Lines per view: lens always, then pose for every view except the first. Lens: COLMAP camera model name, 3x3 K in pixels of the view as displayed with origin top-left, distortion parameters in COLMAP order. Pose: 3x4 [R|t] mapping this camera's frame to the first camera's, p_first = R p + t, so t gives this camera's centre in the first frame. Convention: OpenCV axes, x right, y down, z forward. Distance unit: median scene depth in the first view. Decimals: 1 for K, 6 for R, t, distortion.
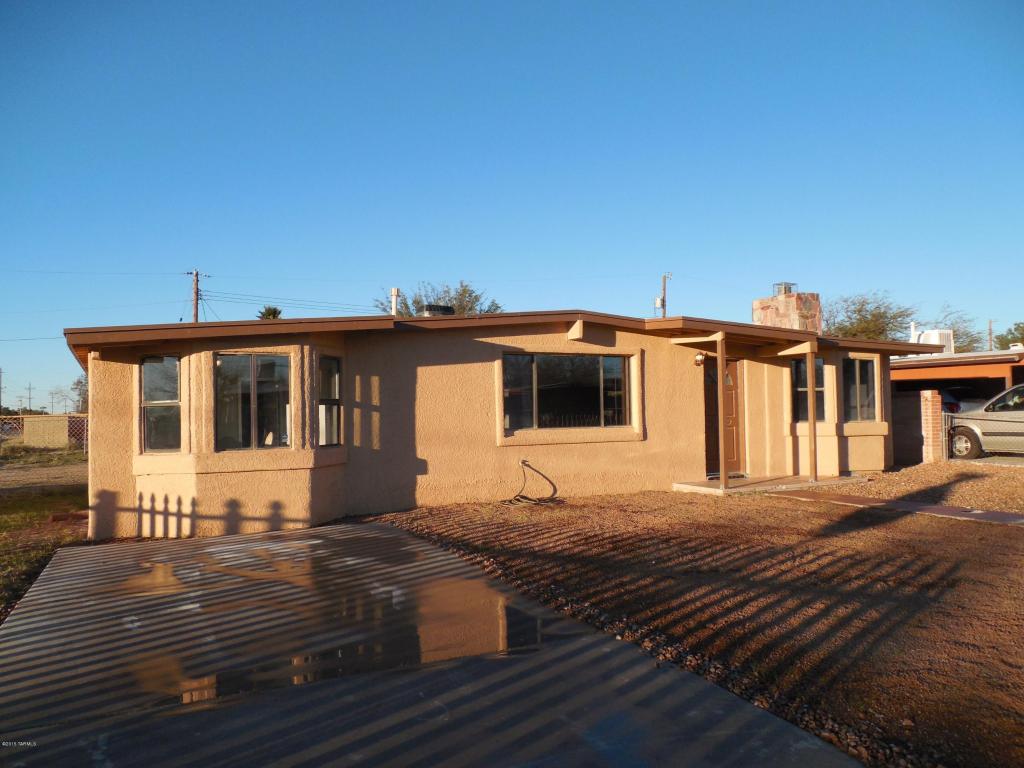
lens RADIAL K [[772.1, 0, 519.0], [0, 772.1, 385.7], [0, 0, 1]] dist [0.029429, -0.030093]
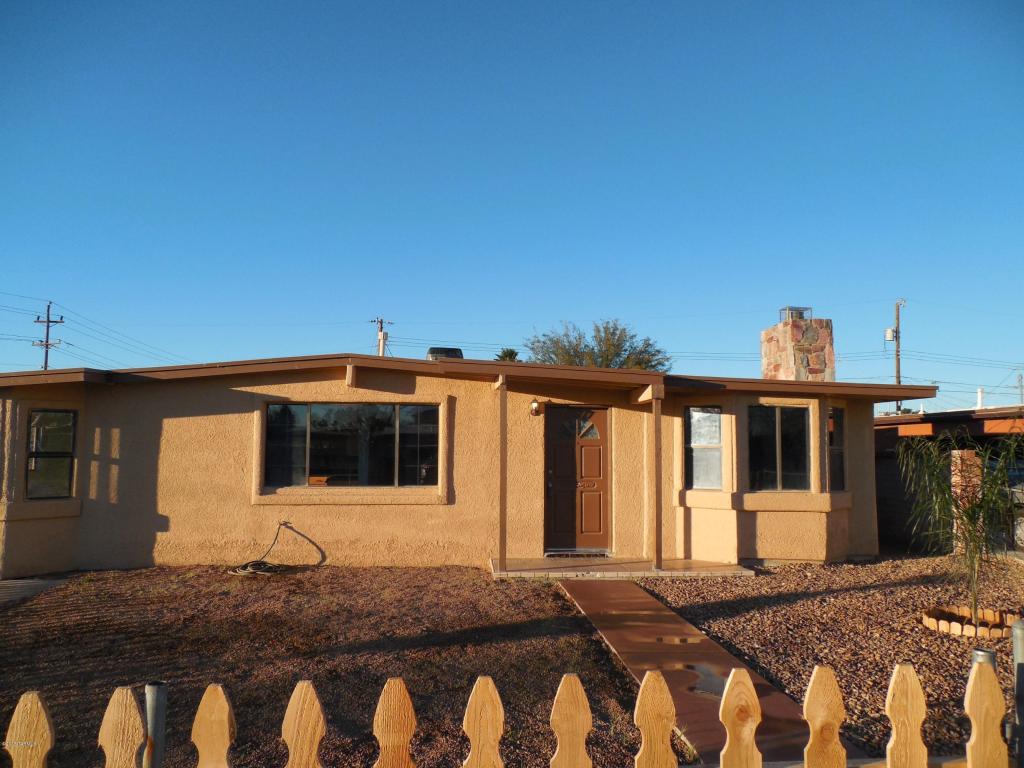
lens RADIAL K [[772.1, 0, 510.2], [0, 772.1, 378.2], [0, 0, 1]] dist [0.029429, -0.030093]
pose [[0.914511, -0.018636, -0.404132, 0.625291], [-0.007214, 0.998028, -0.062348, -0.016268], [0.404497, 0.059933, 0.912573, 0.273779]]
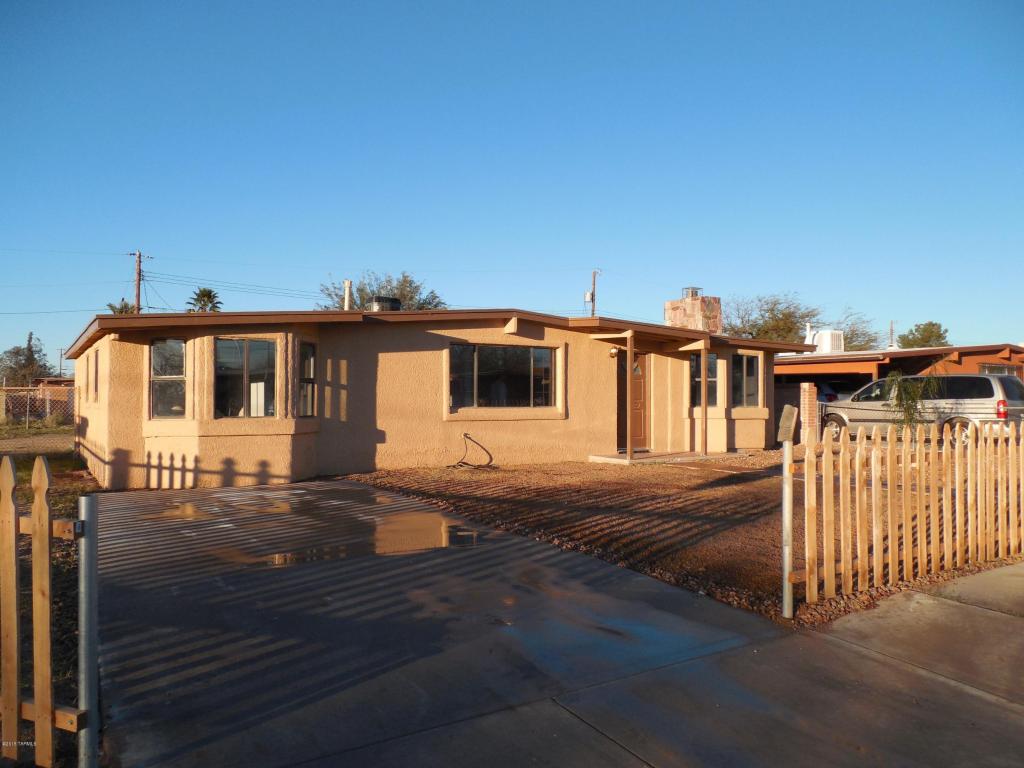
lens RADIAL K [[772.1, 0, 514.6], [0, 772.1, 384.6], [0, 0, 1]] dist [0.029429, -0.030093]
pose [[0.996353, 0.021070, 0.082680, -0.018860], [-0.022262, 0.999661, 0.013522, 0.003770], [-0.082367, -0.015313, 0.996484, -0.199678]]
